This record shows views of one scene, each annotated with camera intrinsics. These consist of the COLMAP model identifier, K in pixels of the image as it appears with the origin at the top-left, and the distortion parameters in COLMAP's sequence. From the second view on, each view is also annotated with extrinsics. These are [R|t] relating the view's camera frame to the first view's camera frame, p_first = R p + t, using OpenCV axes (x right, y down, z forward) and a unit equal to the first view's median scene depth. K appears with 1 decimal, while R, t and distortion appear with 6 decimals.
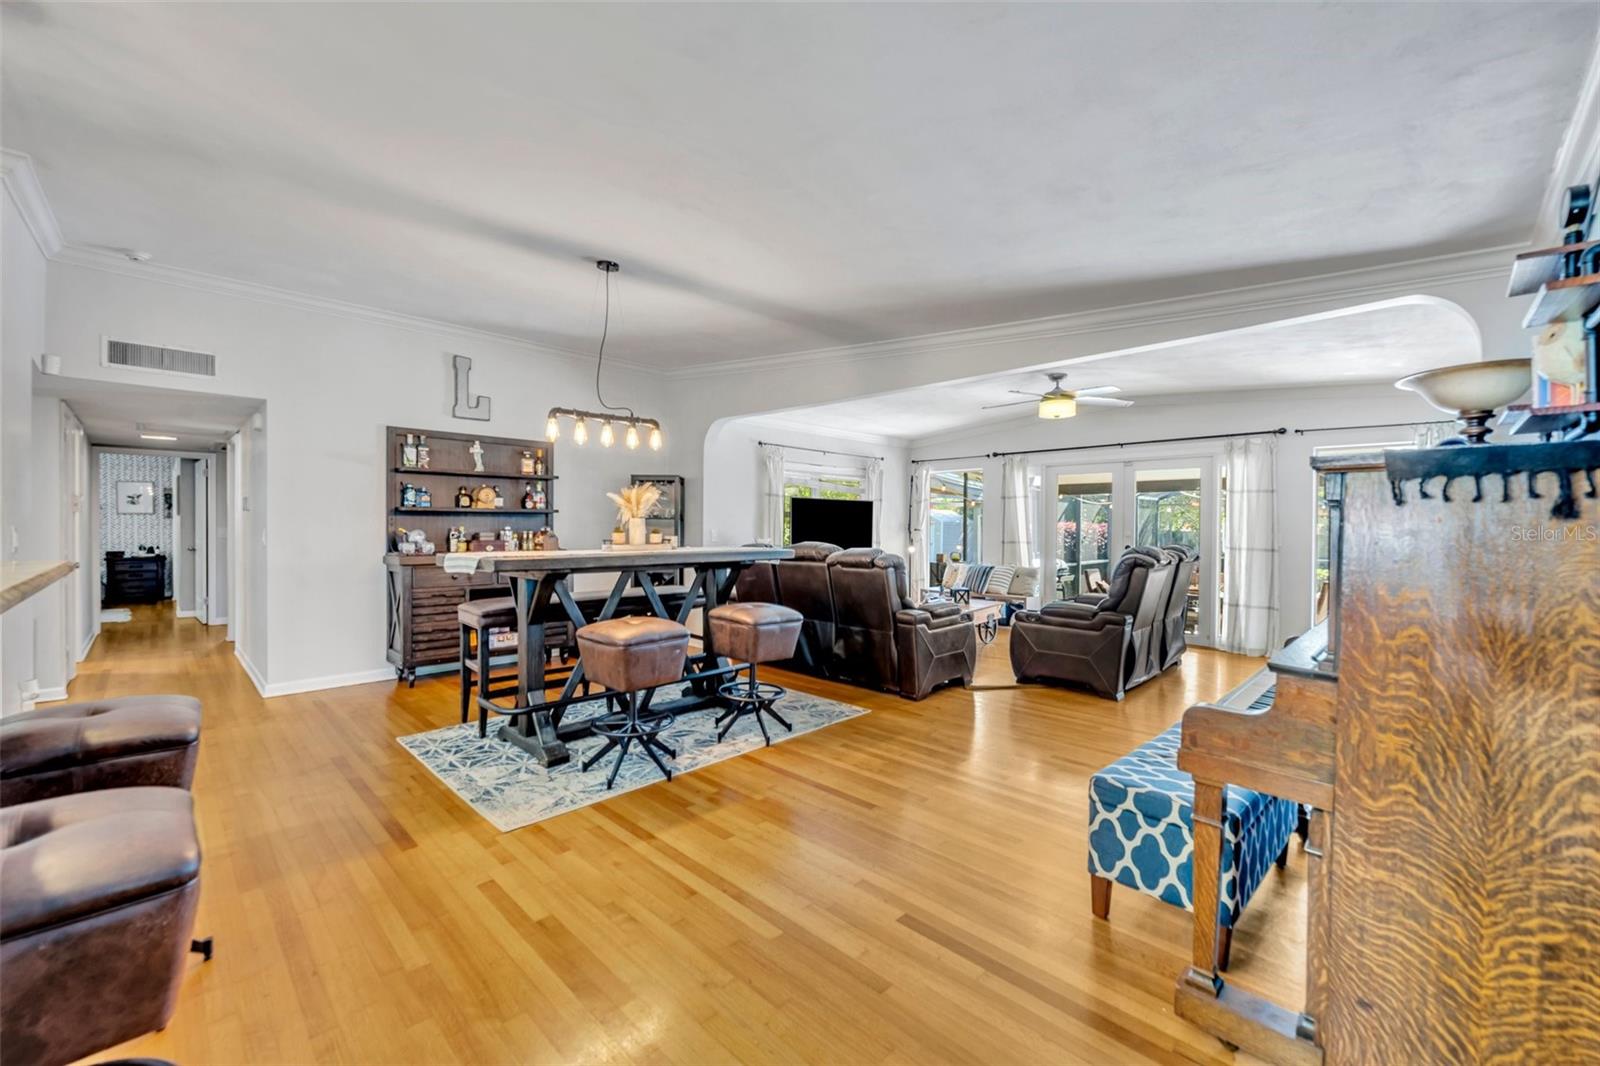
lens RADIAL K [[640.5, 0, 790.8], [0, 640.5, 532.5], [0, 0, 1]] dist [-0.000563, 0.000949]
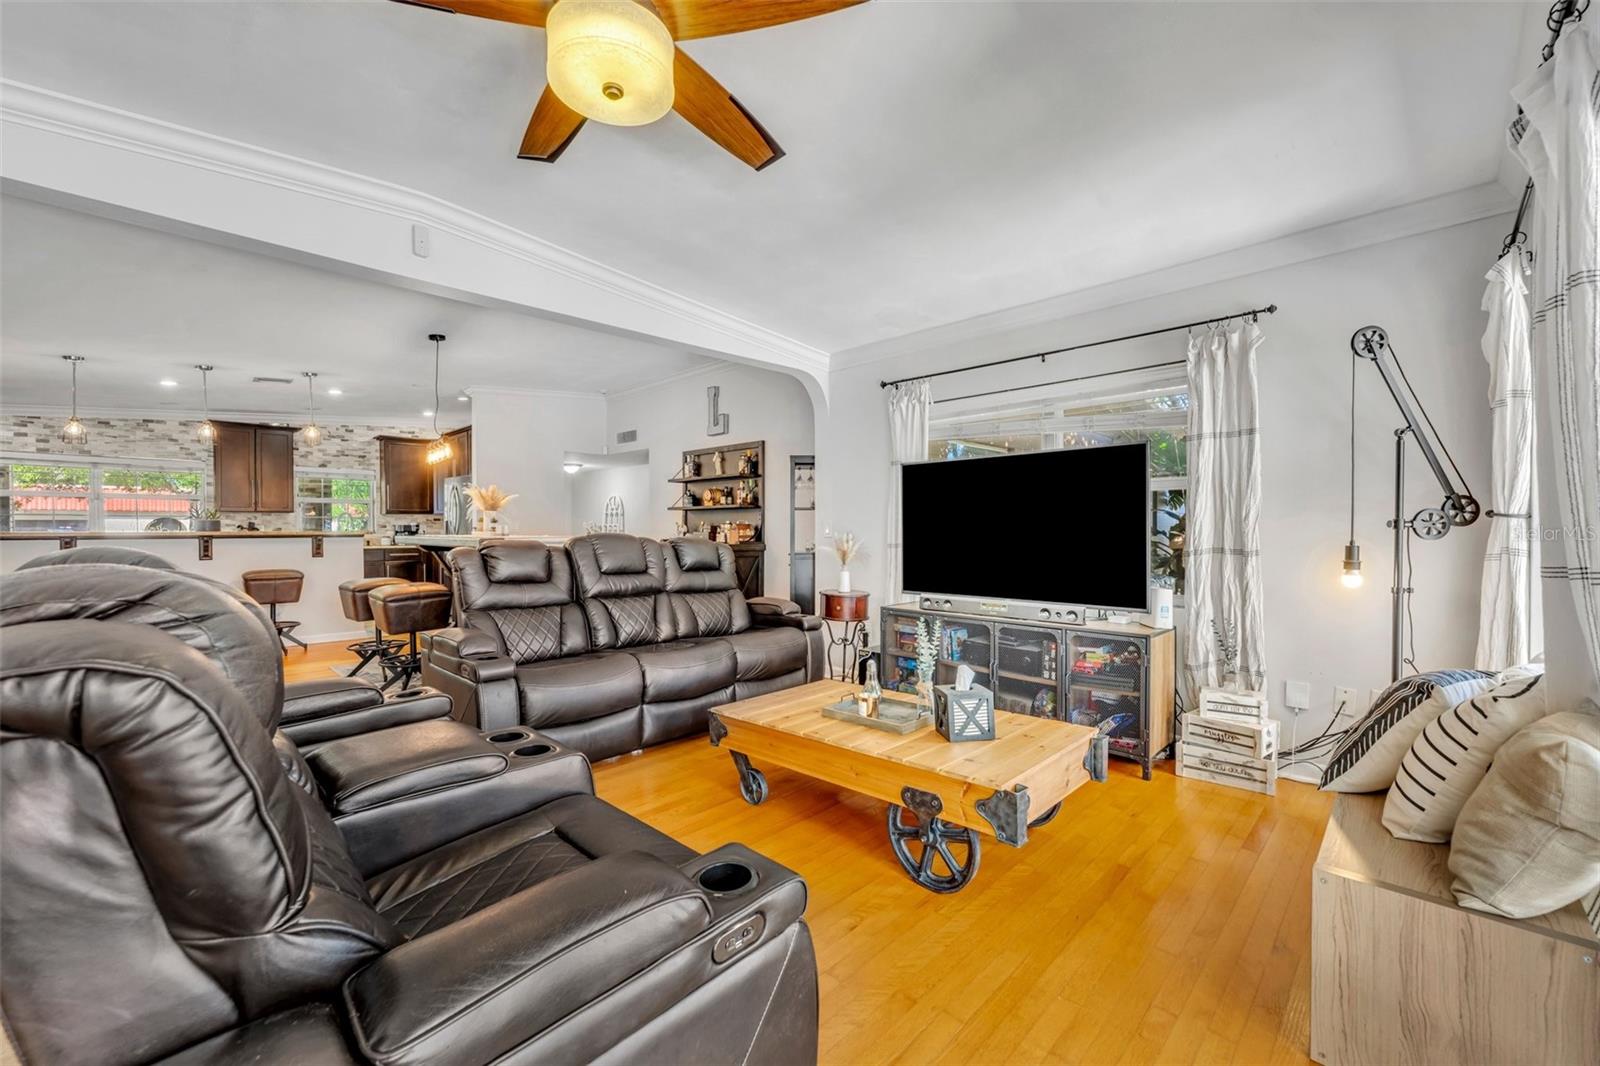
lens RADIAL K [[640.5, 0, 791.6], [0, 640.5, 533.8], [0, 0, 1]] dist [-0.000563, 0.000949]
pose [[0.008756, 0.003424, -0.999956, 1.092732], [-0.009029, 0.999954, 0.003345, 0.015276], [0.999921, 0.008999, 0.008786, 1.656841]]
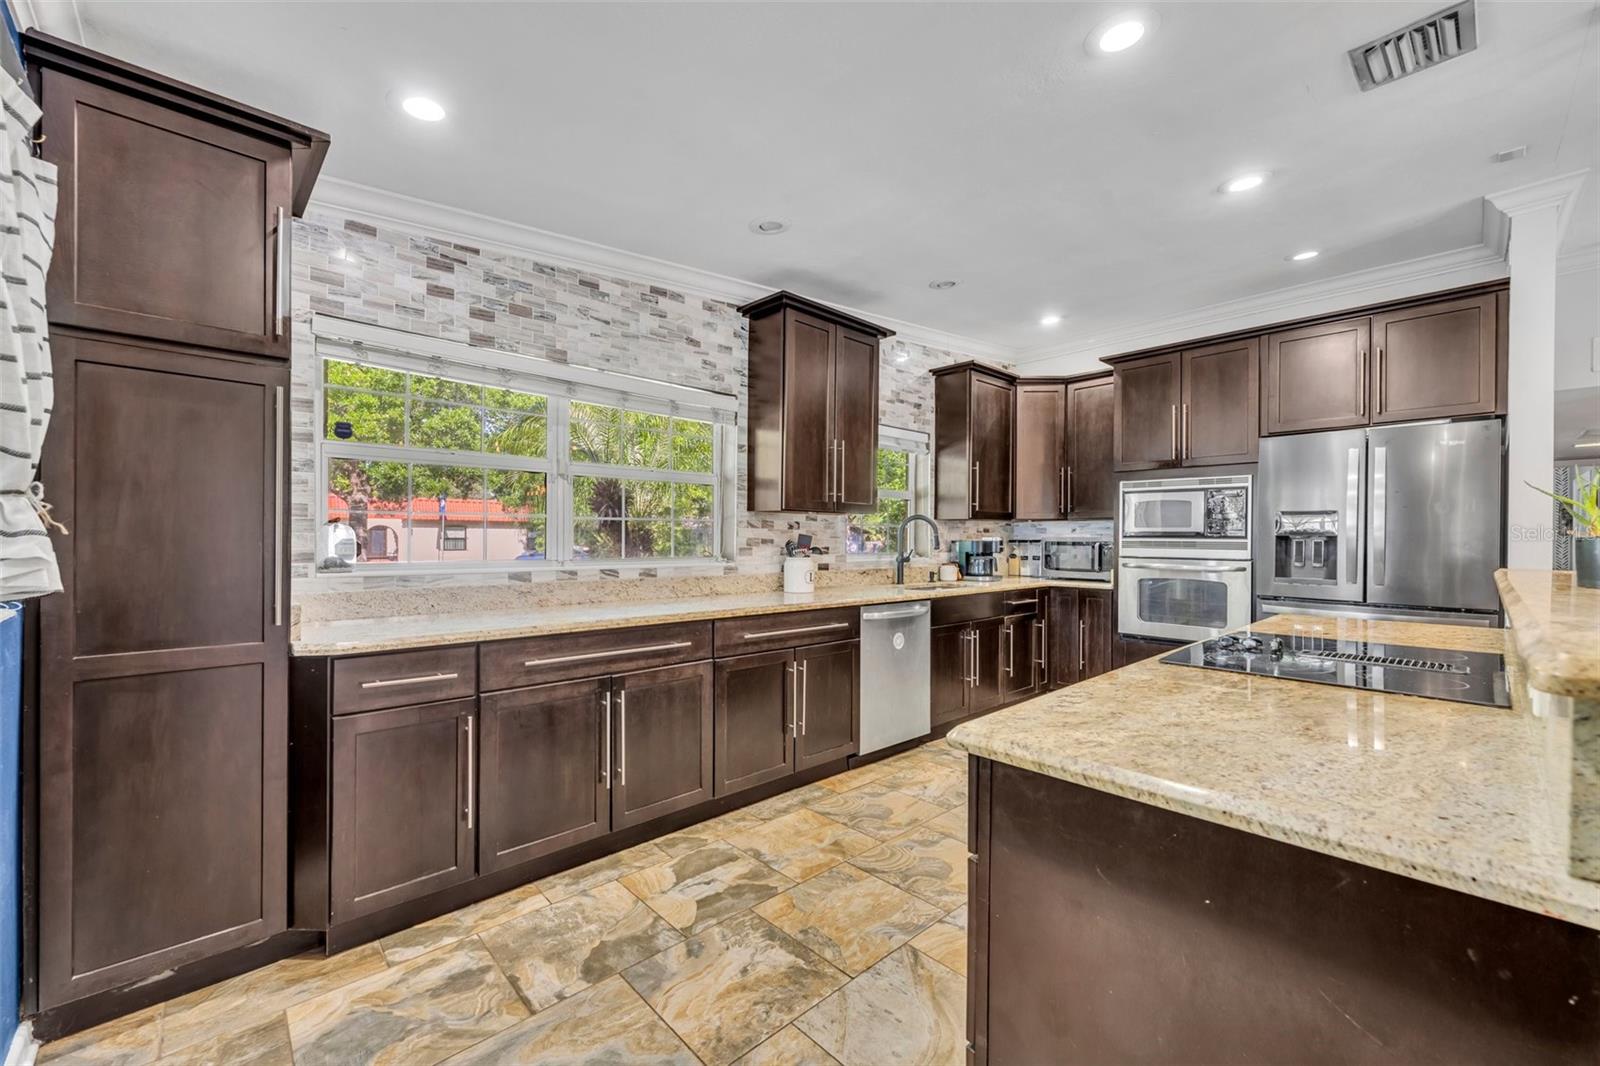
lens RADIAL K [[640.5, 0, 804.4], [0, 640.5, 537.9], [0, 0, 1]] dist [-0.000563, 0.000949]
pose [[-0.027429, -0.005955, -0.999606, -0.110290], [-0.016652, 0.999846, -0.005500, 0.010408], [0.999485, 0.016495, -0.027524, -0.135836]]
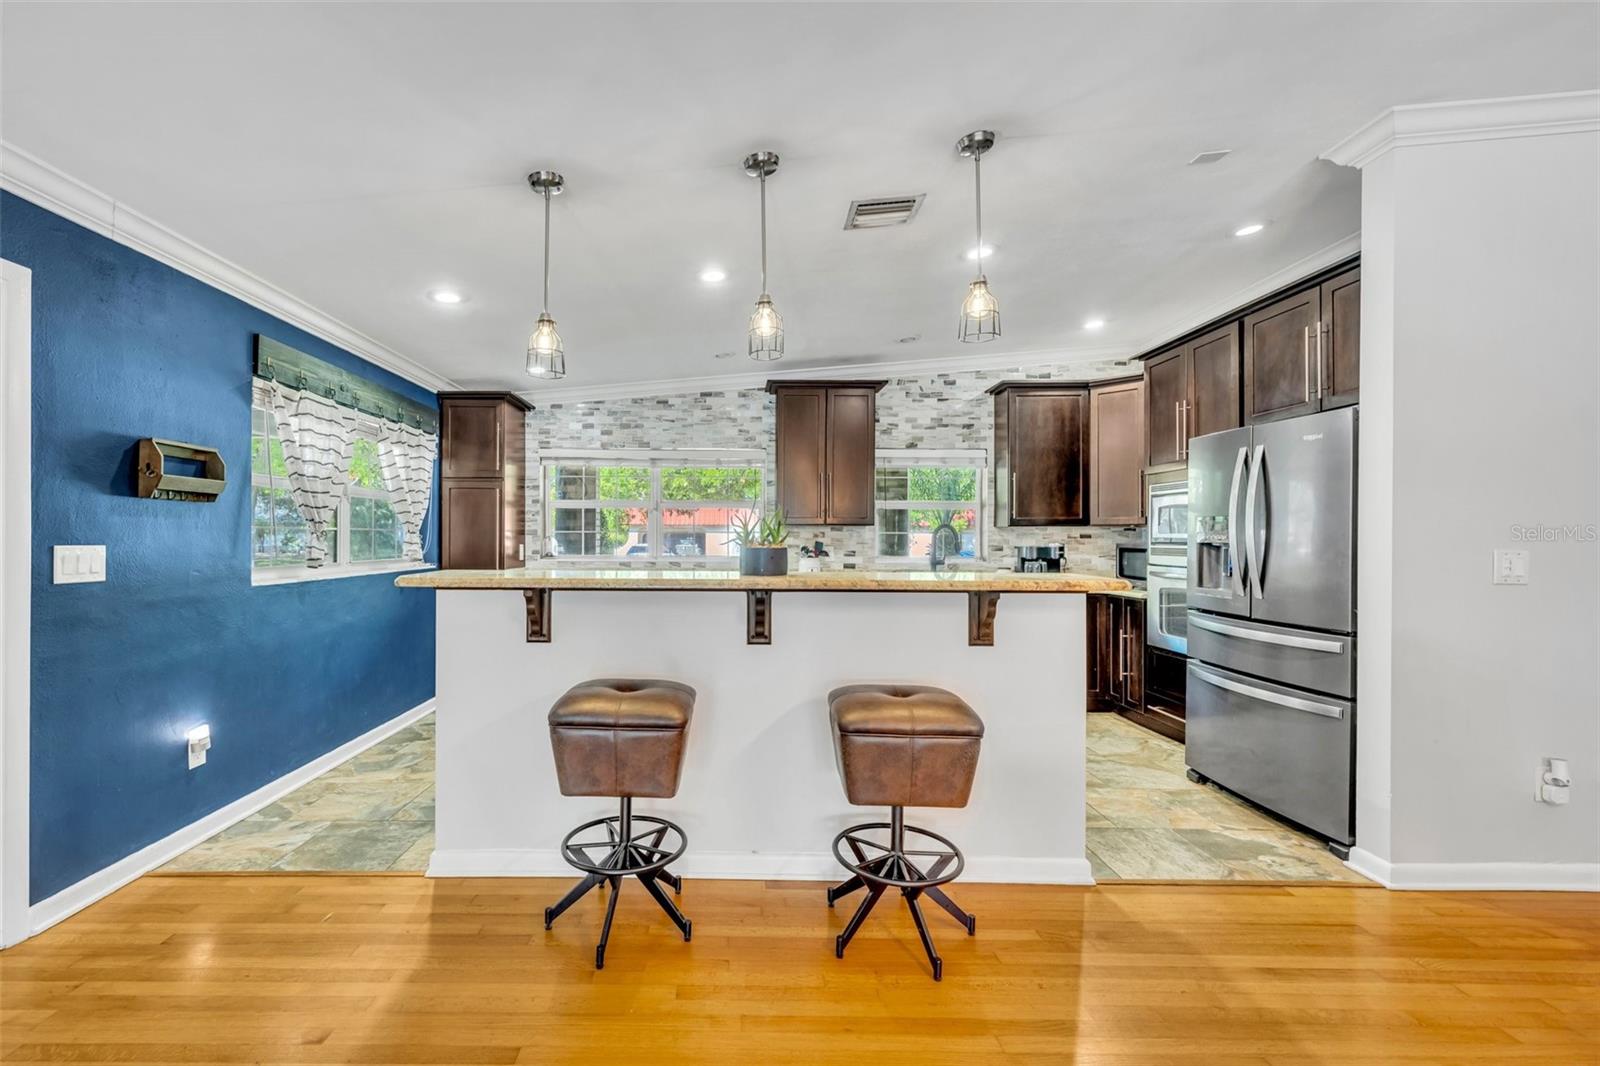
lens RADIAL K [[668.3, 0, 737.5], [0, 668.3, 537.2], [0, 0, 1]] dist [-0.000518, 0.000212]
pose [[-0.710495, -0.008962, -0.703645, 0.023330], [-0.014540, 0.999892, 0.001947, -0.009699], [0.703552, 0.011614, -0.710549, 0.725479]]
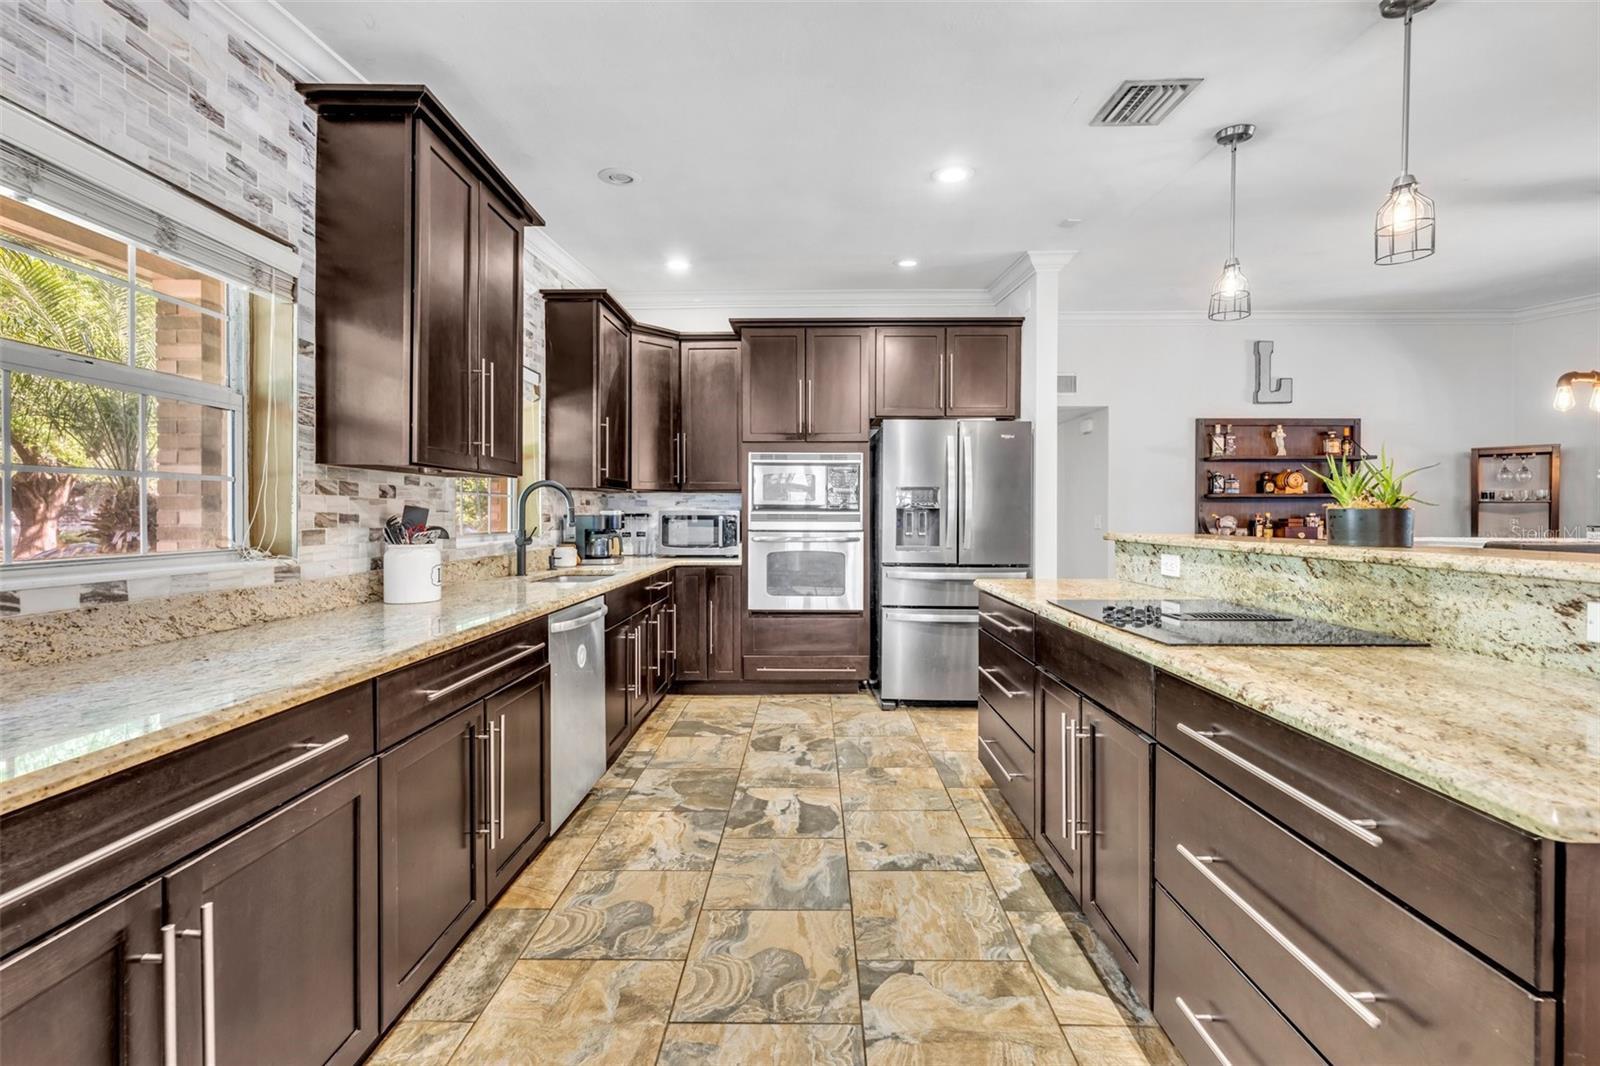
lens RADIAL K [[668.3, 0, 800.2], [0, 668.3, 518.1], [0, 0, 1]] dist [-0.000518, 0.000212]
pose [[0.695618, 0.000405, -0.718412, -0.389458], [-0.005230, 0.999976, -0.004501, 0.011526], [0.718393, 0.006888, 0.695604, -0.342011]]
